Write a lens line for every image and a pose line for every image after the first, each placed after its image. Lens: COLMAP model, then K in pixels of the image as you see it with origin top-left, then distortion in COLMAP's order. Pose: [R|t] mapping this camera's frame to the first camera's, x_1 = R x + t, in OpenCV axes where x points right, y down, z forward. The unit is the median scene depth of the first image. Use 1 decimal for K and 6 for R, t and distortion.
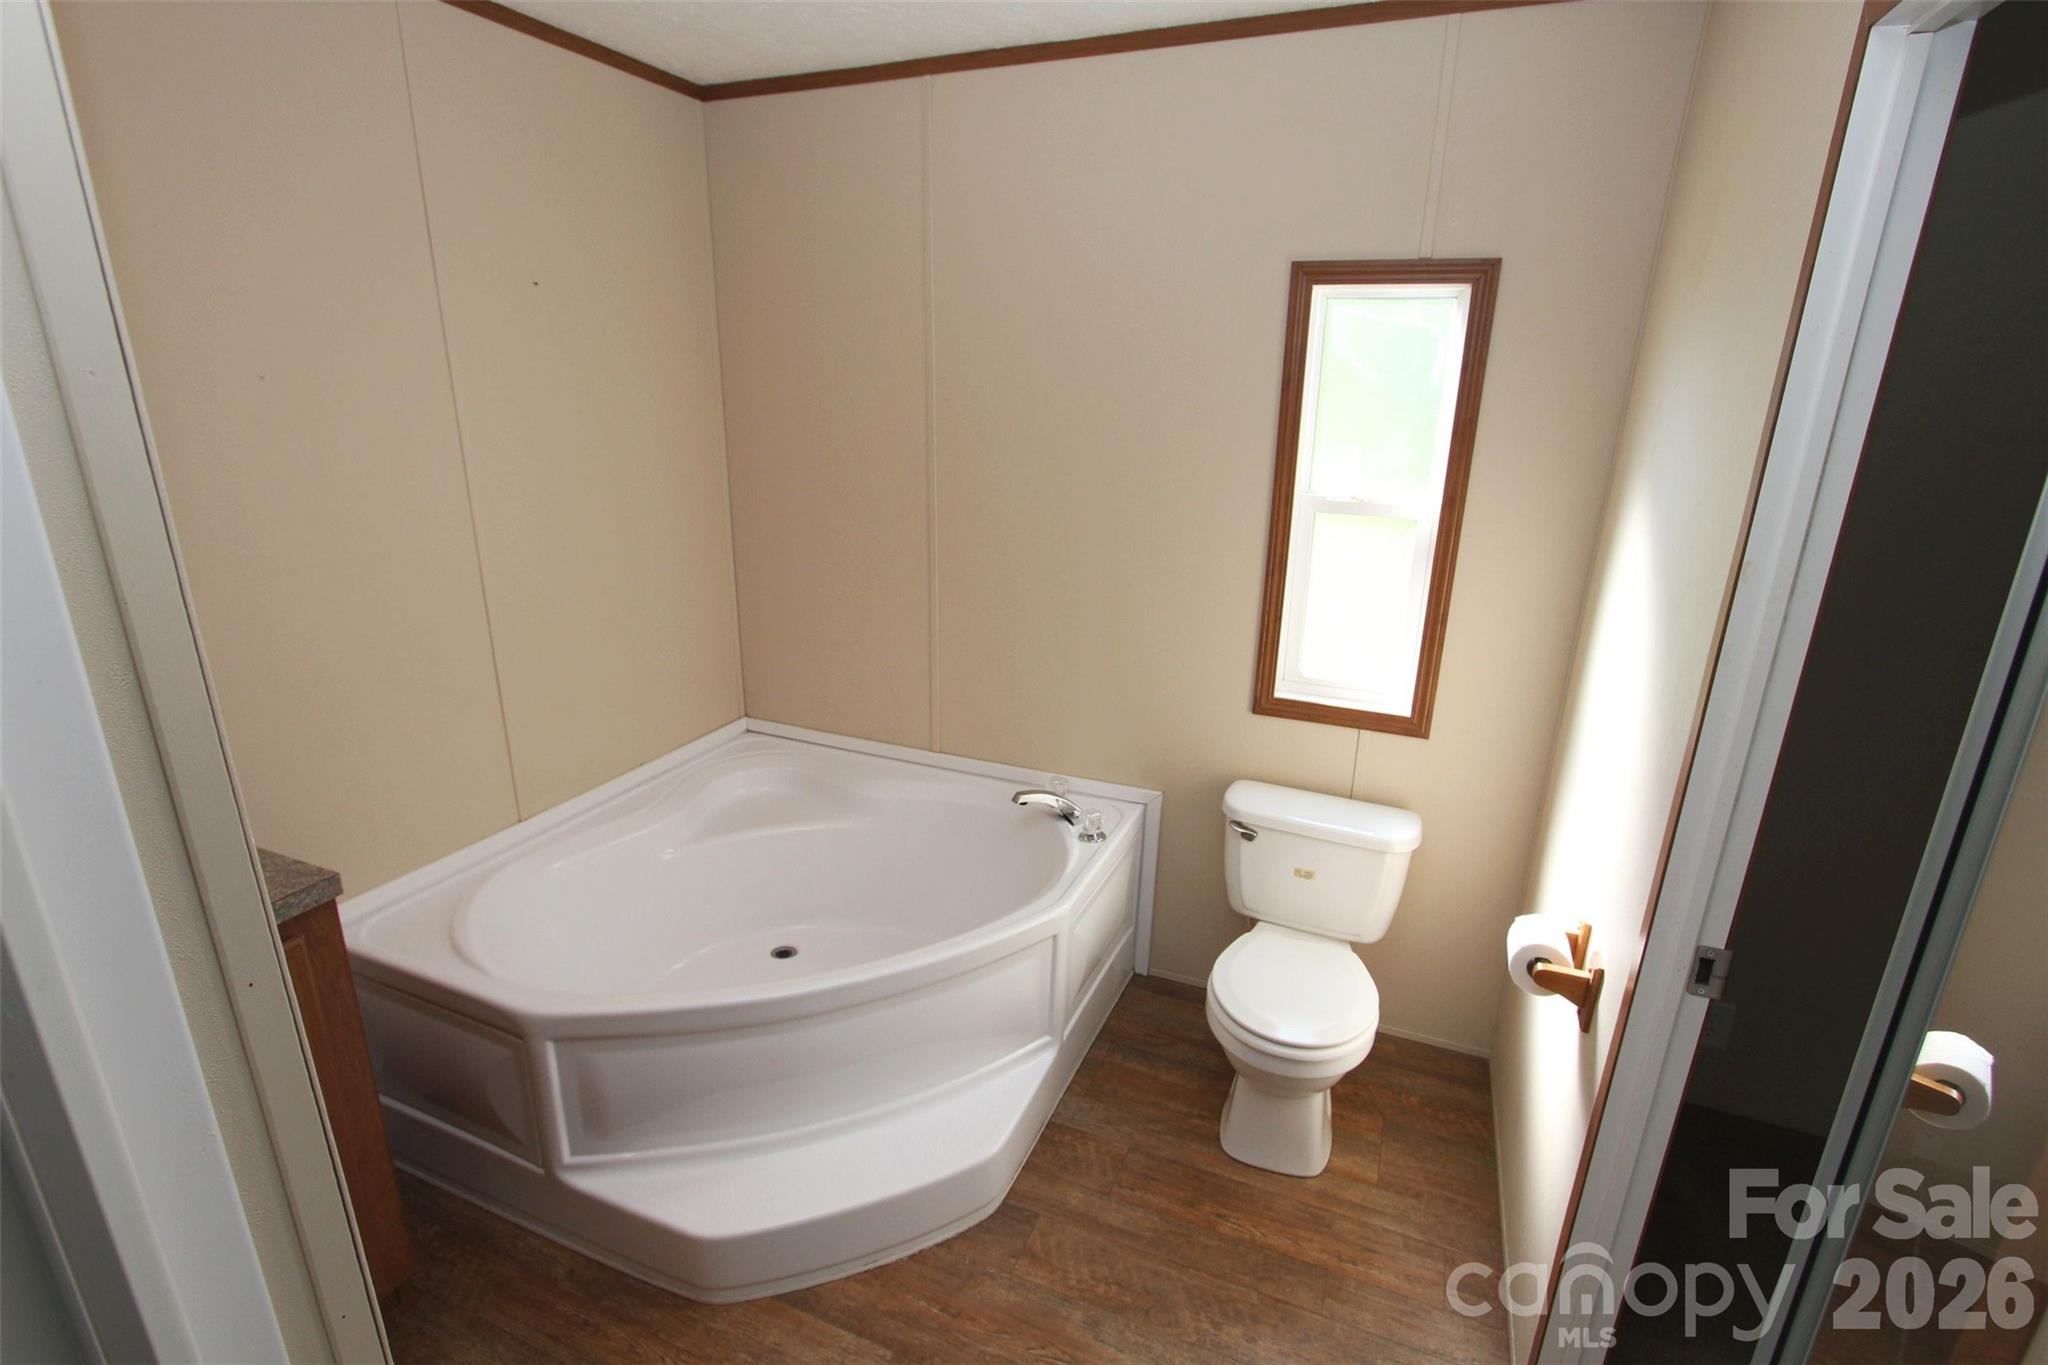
lens RADIAL K [[945.9, 0, 1031.8], [0, 945.9, 681.8], [0, 0, 1]] dist [-0.018494, 0.003221]
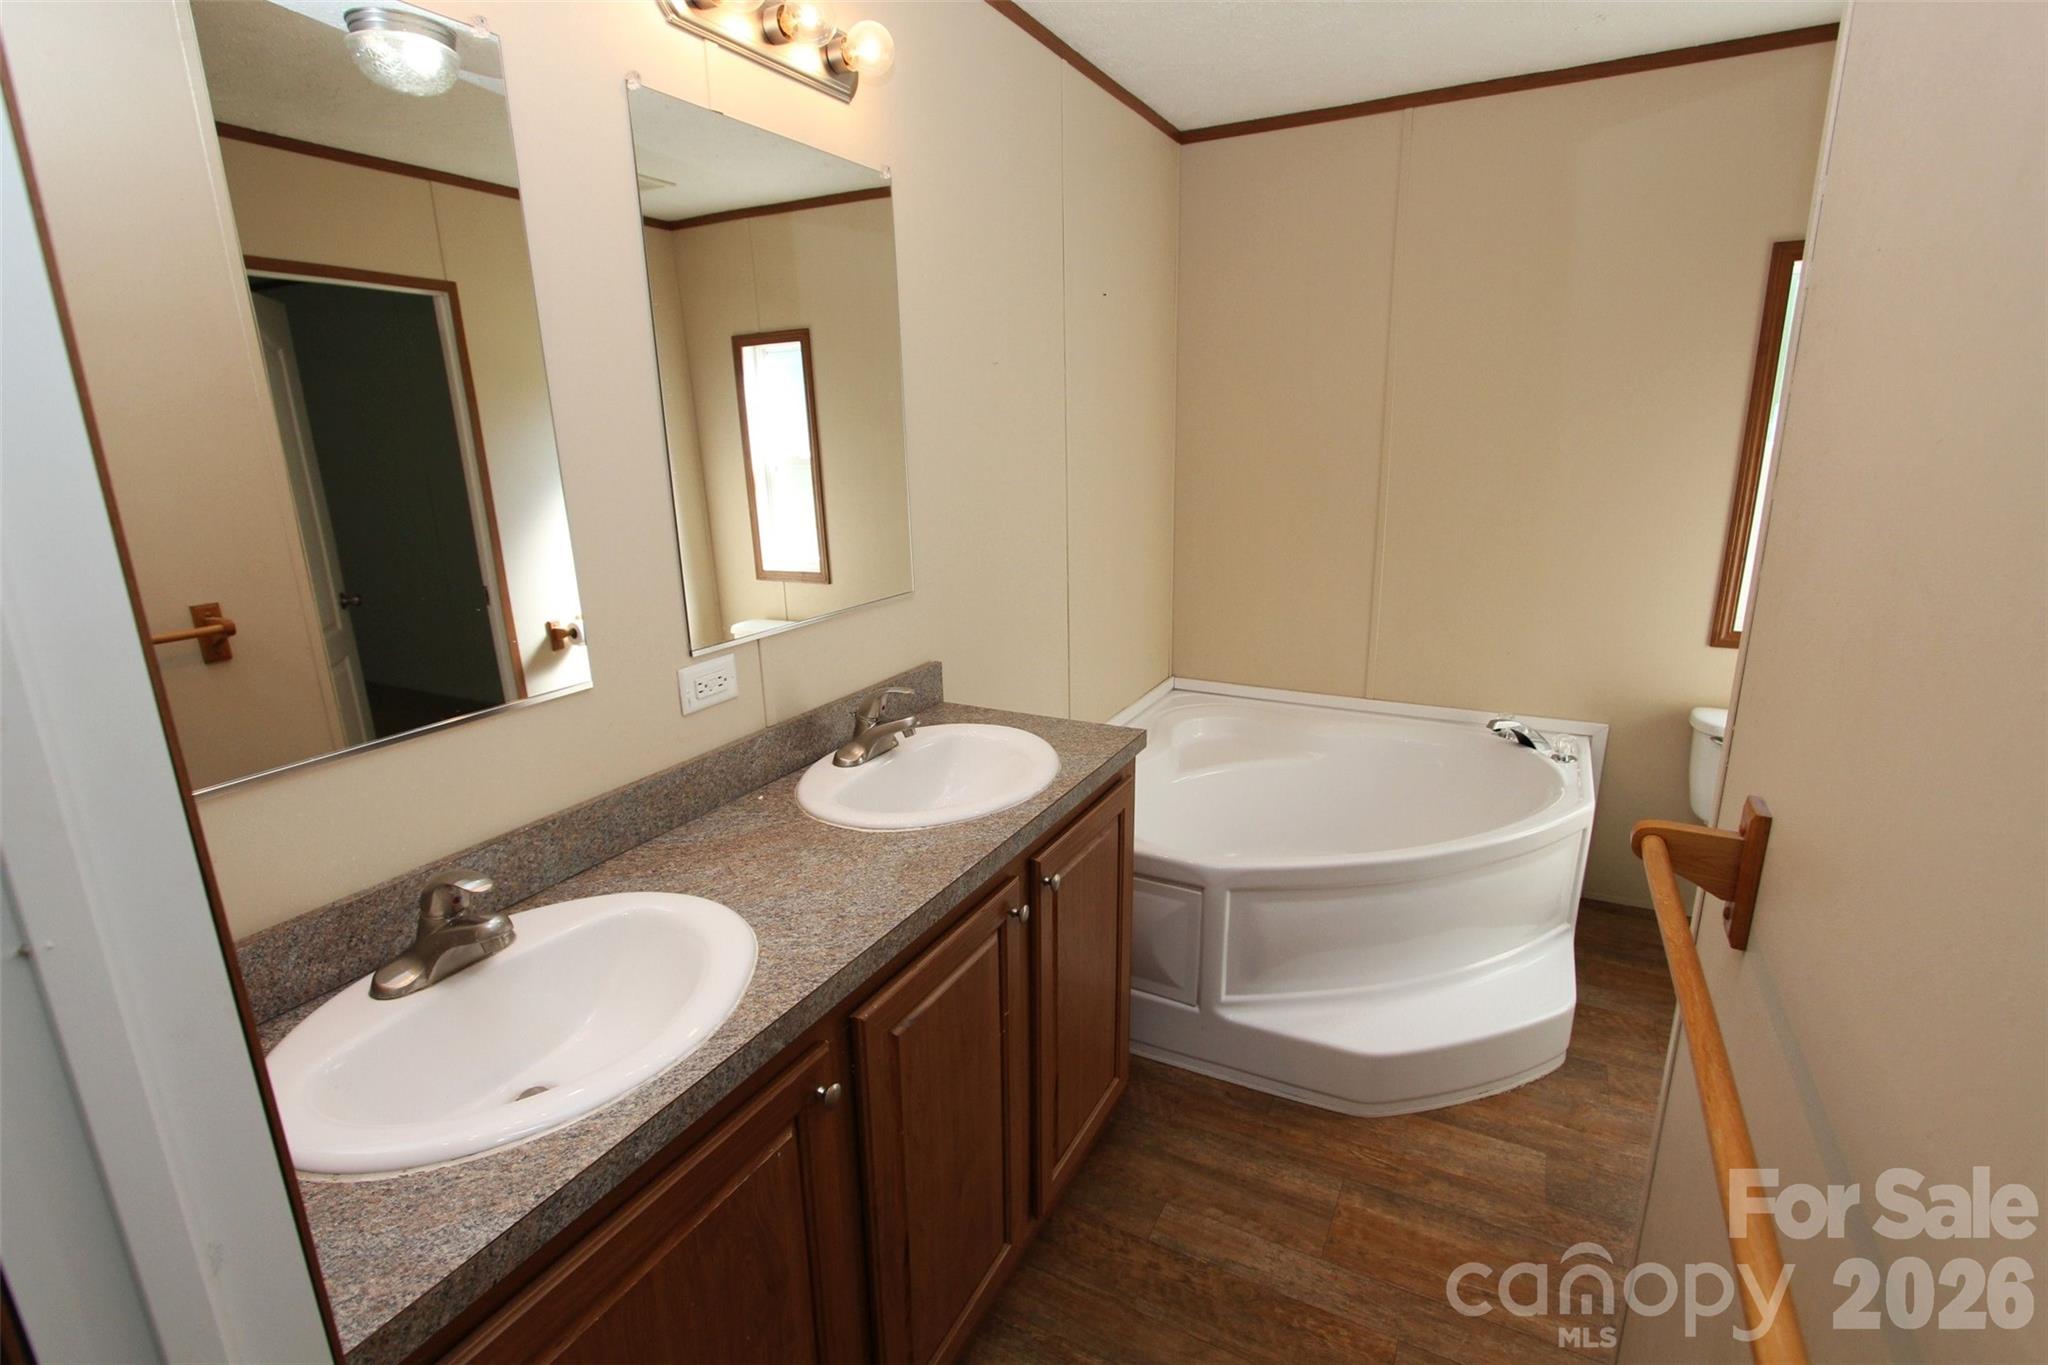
lens RADIAL K [[945.9, 0, 1019.2], [0, 945.9, 682.3], [0, 0, 1]] dist [-0.018494, 0.003221]
pose [[0.994143, -0.015892, -0.106901, -0.604456], [0.011401, 0.999032, -0.042494, 0.149495], [0.107473, 0.041026, 0.993361, -0.241317]]
